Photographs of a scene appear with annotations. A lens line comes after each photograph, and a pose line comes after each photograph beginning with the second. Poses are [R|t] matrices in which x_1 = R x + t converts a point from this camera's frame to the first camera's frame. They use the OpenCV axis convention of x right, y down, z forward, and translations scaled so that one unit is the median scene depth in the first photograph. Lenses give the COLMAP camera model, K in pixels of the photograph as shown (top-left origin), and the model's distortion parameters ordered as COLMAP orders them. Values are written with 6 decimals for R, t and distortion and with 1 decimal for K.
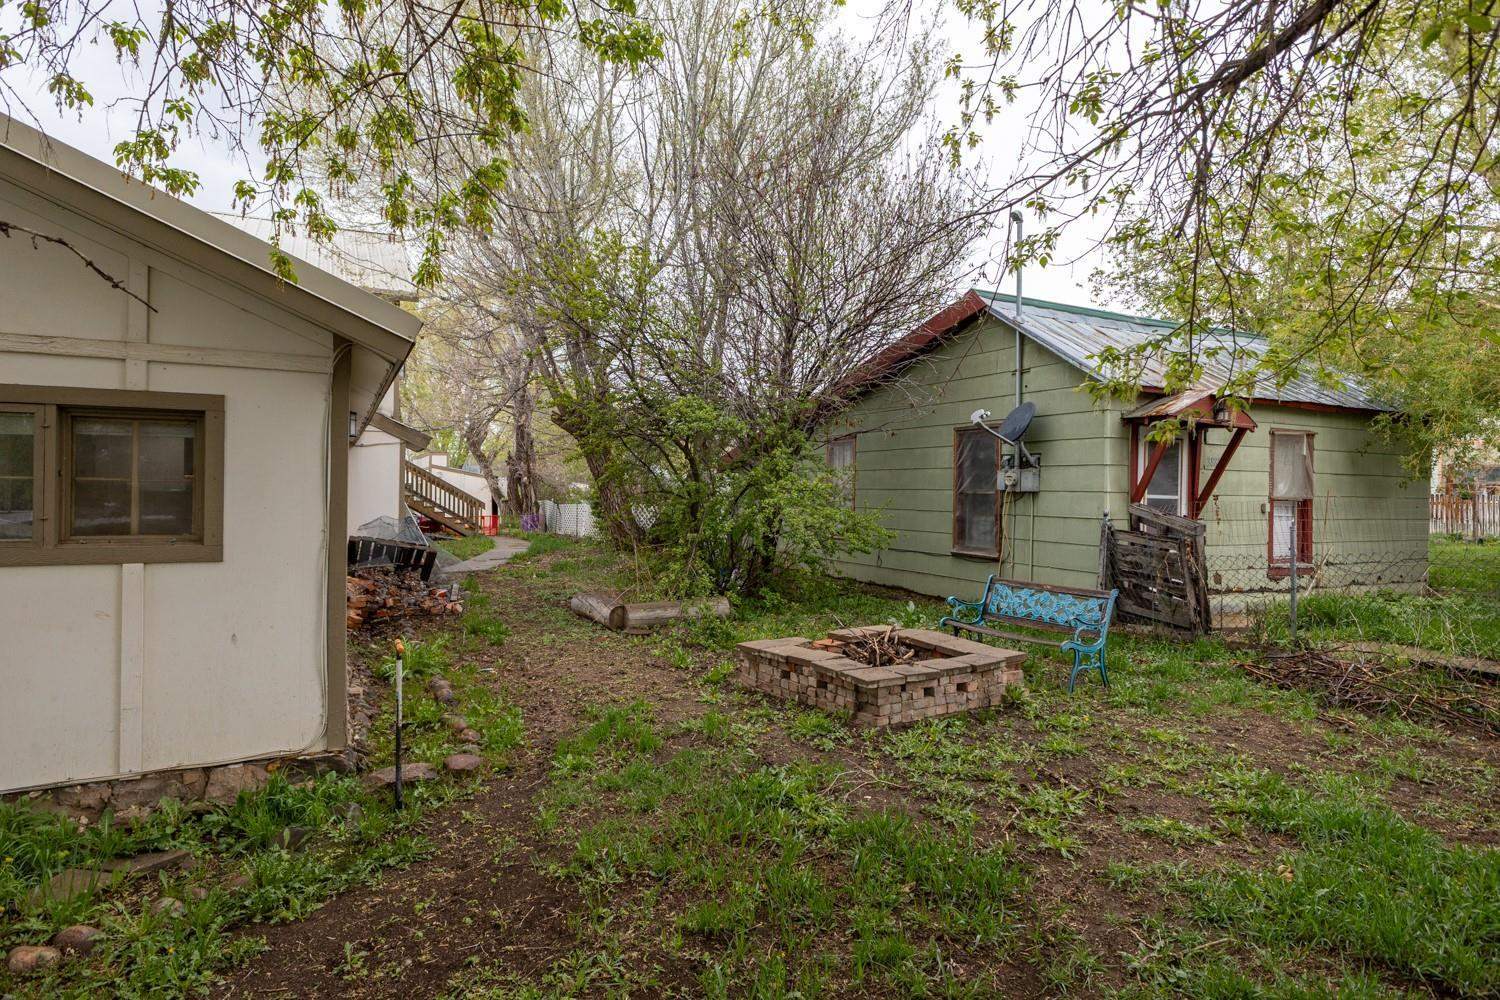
lens RADIAL K [[816.7, 0, 751.0], [0, 816.7, 500.4], [0, 0, 1]] dist [-0.002573, 0.000067]
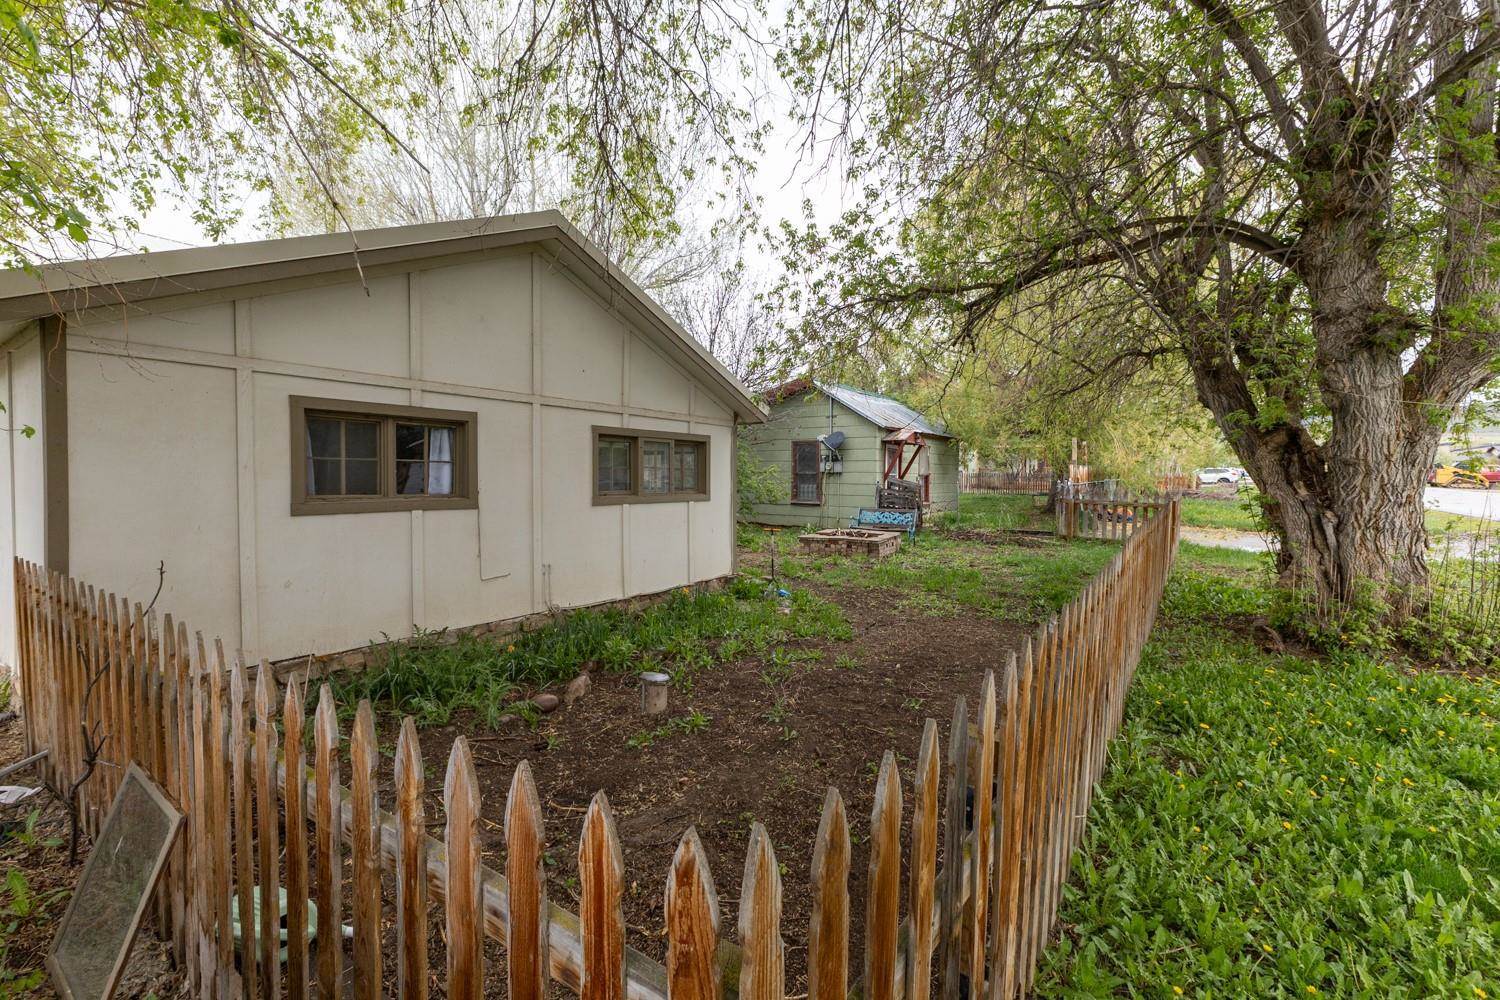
lens RADIAL K [[655.6, 0, 750.0], [0, 655.6, 500.4], [0, 0, 1]] dist [0.009656, -0.000157]
pose [[0.871355, -0.019248, 0.490275, -0.773137], [0.002102, 0.999367, 0.035499, 0.000759], [-0.490648, -0.029901, 0.870845, -0.427993]]
